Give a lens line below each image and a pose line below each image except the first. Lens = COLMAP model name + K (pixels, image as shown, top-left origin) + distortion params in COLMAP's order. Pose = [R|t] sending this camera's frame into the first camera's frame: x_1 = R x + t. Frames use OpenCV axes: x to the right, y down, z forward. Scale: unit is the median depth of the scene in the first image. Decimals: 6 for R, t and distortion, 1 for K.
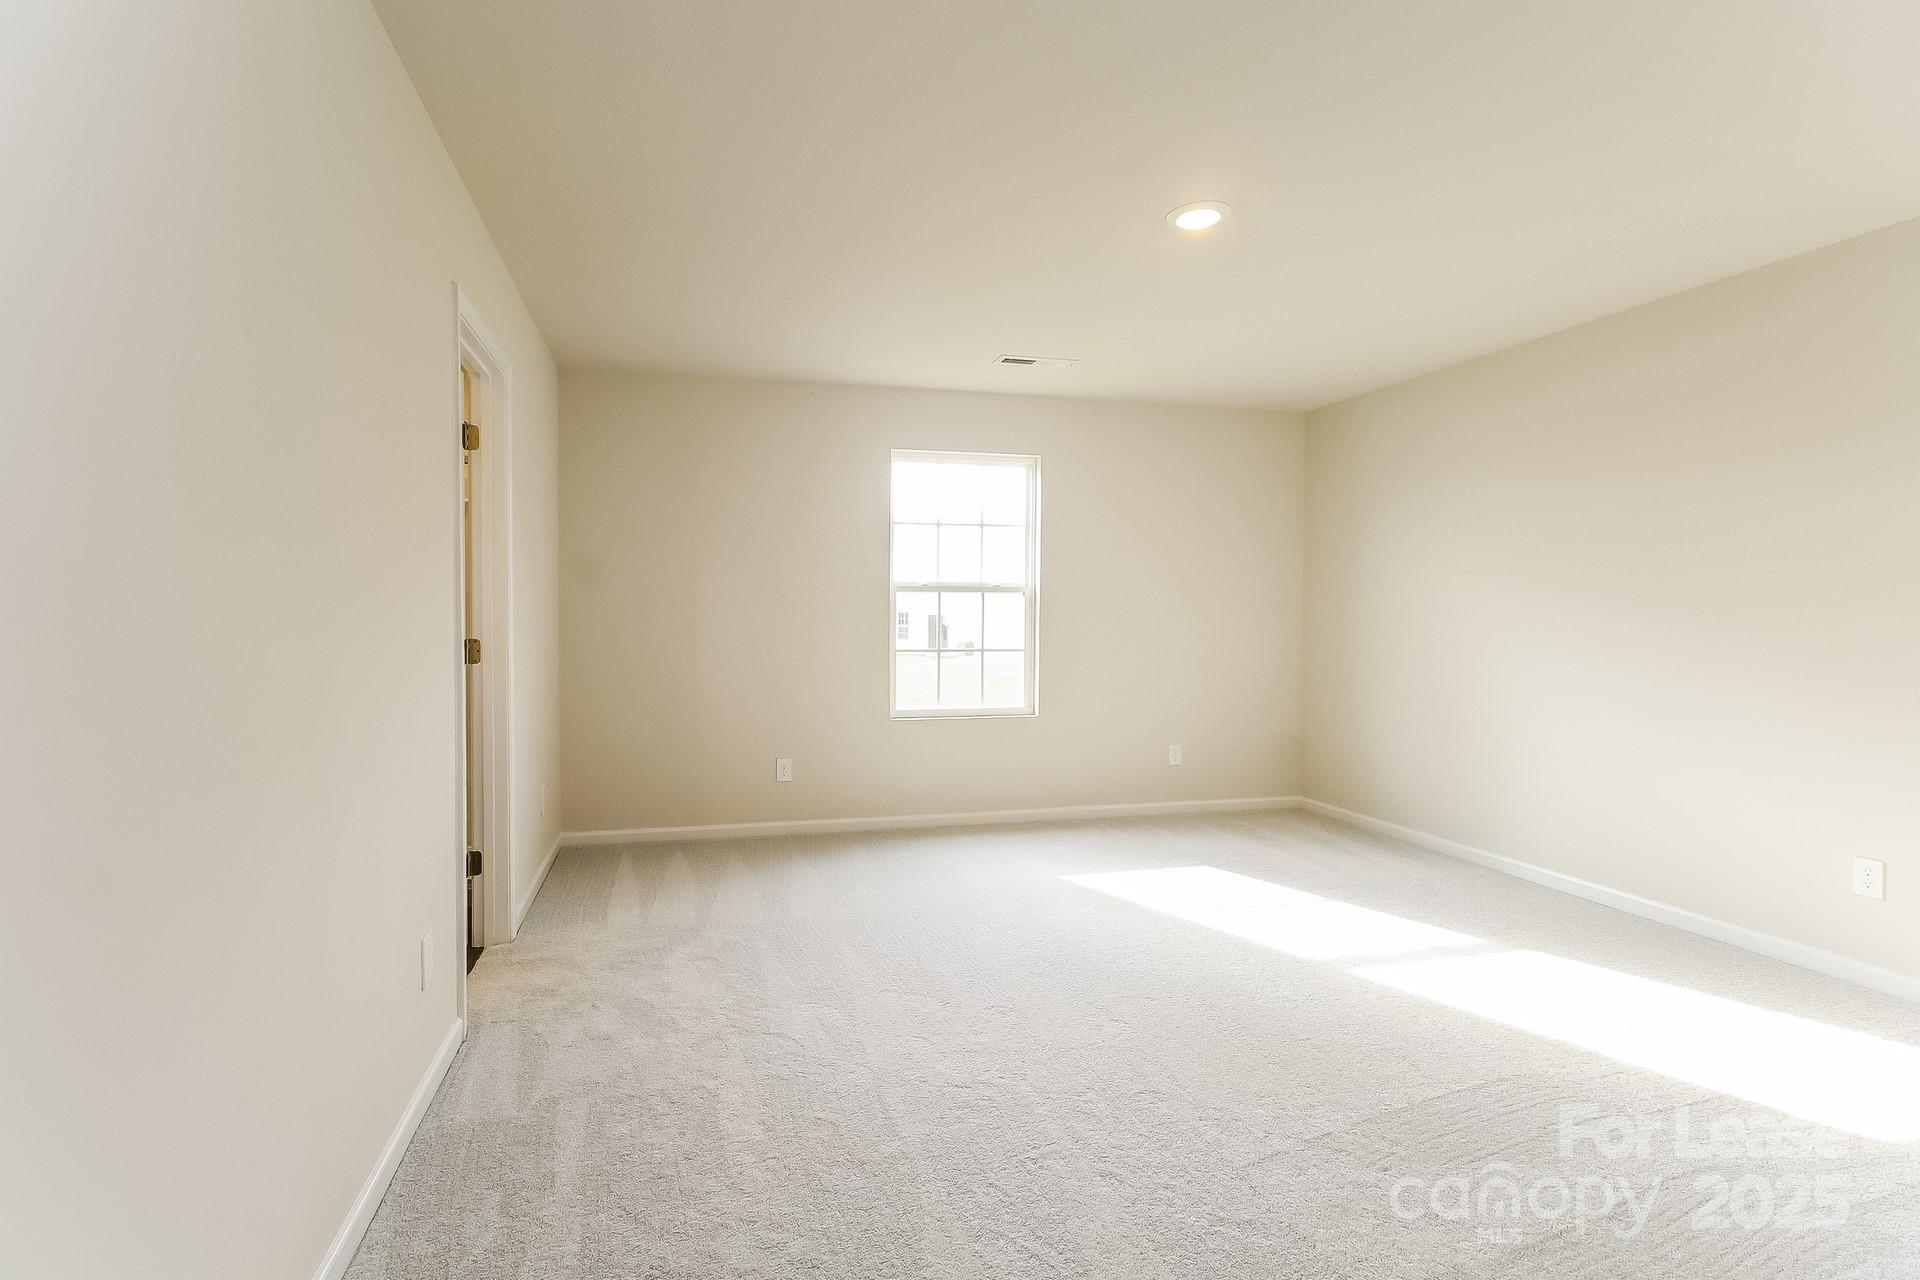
lens RADIAL K [[925.3, 0, 963.1], [0, 925.3, 614.4], [0, 0, 1]] dist [-0.002025, -0.000608]
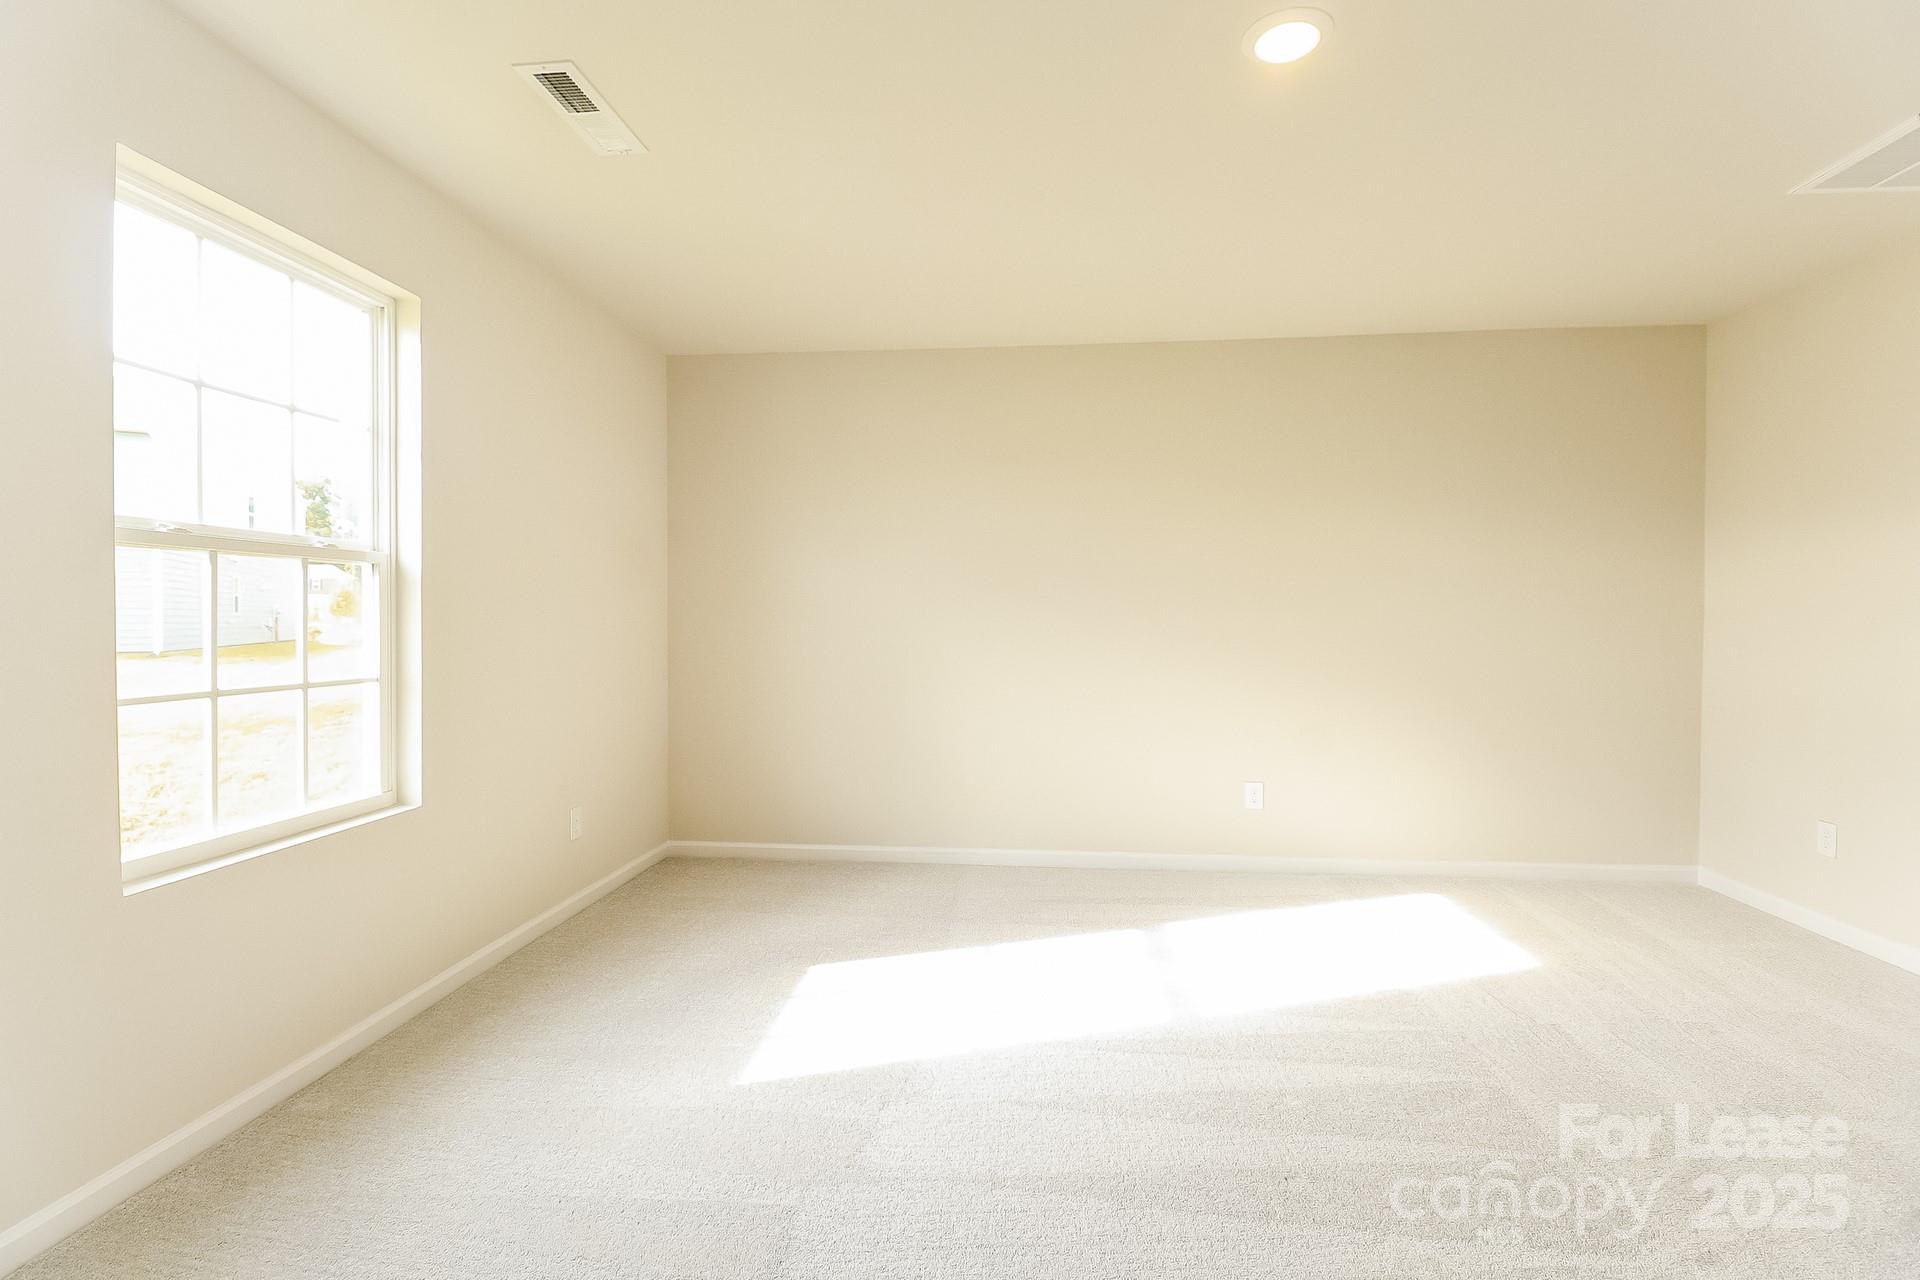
lens RADIAL K [[885.1, 0, 995.7], [0, 885.1, 608.4], [0, 0, 1]] dist [0.002377, 0.000579]
pose [[0.339118, 0.005250, 0.940729, -0.276750], [-0.007243, 0.999969, -0.002969, -0.000418], [-0.940716, -0.005807, 0.339145, 0.546359]]
